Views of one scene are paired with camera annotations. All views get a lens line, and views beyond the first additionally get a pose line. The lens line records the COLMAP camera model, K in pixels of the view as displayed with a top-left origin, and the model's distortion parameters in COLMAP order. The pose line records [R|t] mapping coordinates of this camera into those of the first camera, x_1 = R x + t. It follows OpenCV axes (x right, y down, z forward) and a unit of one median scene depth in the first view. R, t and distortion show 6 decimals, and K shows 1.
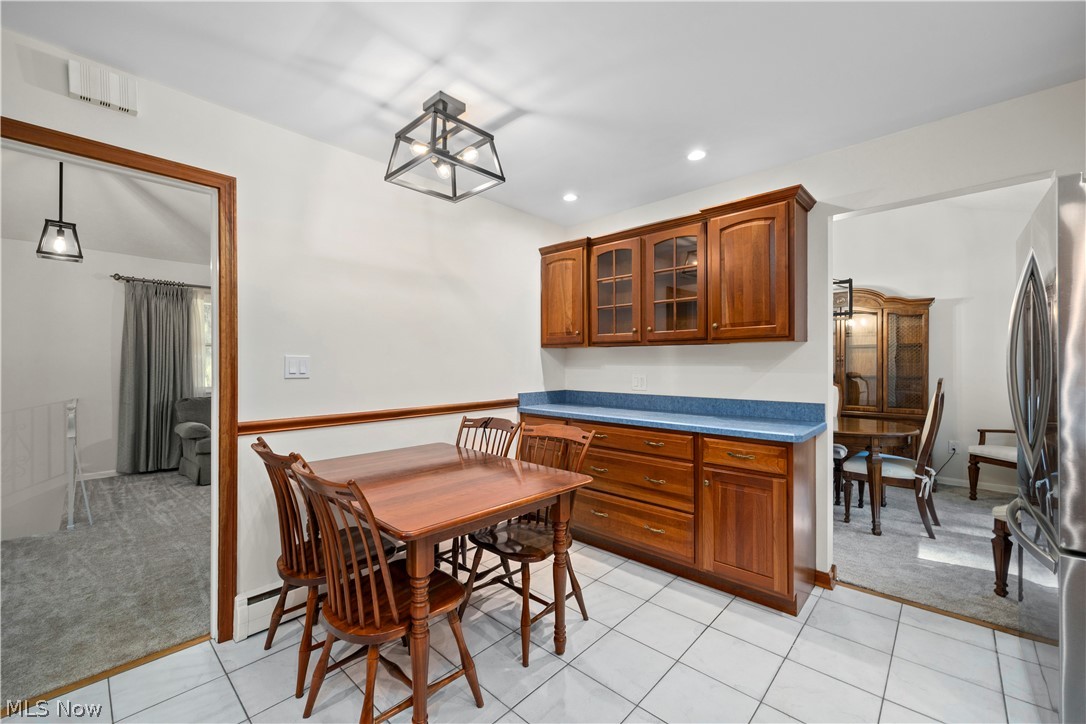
lens RADIAL K [[426.4, 0, 543.8], [0, 426.4, 362.9], [0, 0, 1]] dist [-0.005121, -0.000247]
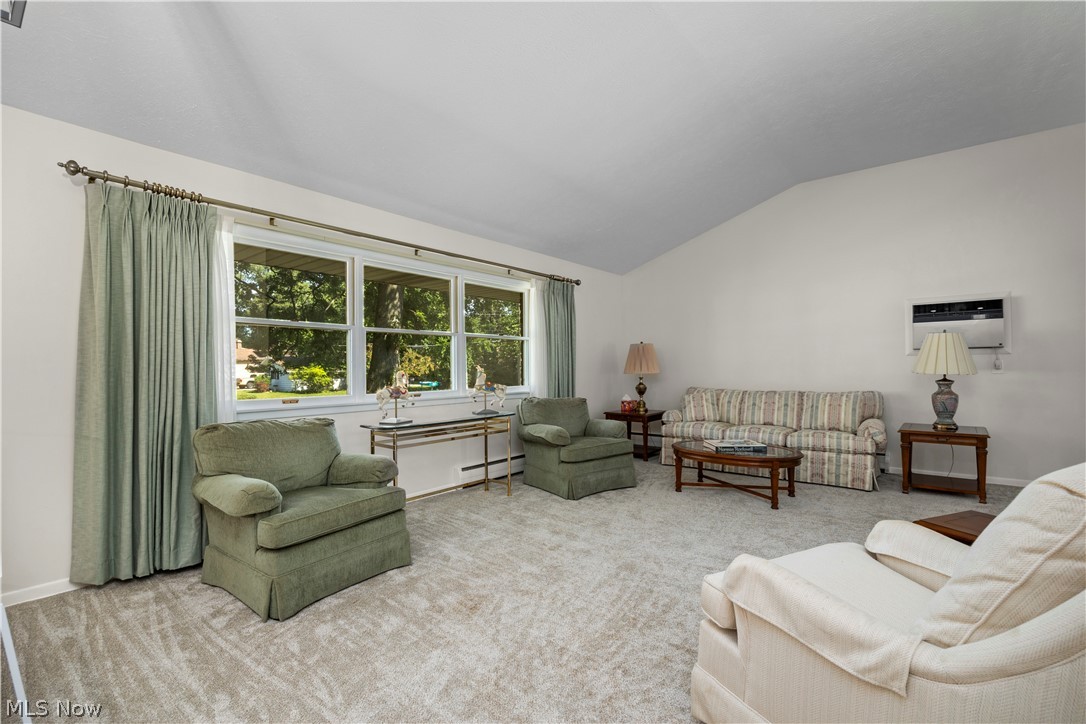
lens RADIAL K [[481.8, 0, 545.5], [0, 481.8, 364.0], [0, 0, 1]] dist [-0.013763, 0.000338]
pose [[0.998323, -0.006472, 0.057523, -0.498310], [0.006661, 0.999973, -0.003093, 0.018285], [-0.057501, 0.003471, 0.998339, 0.432353]]
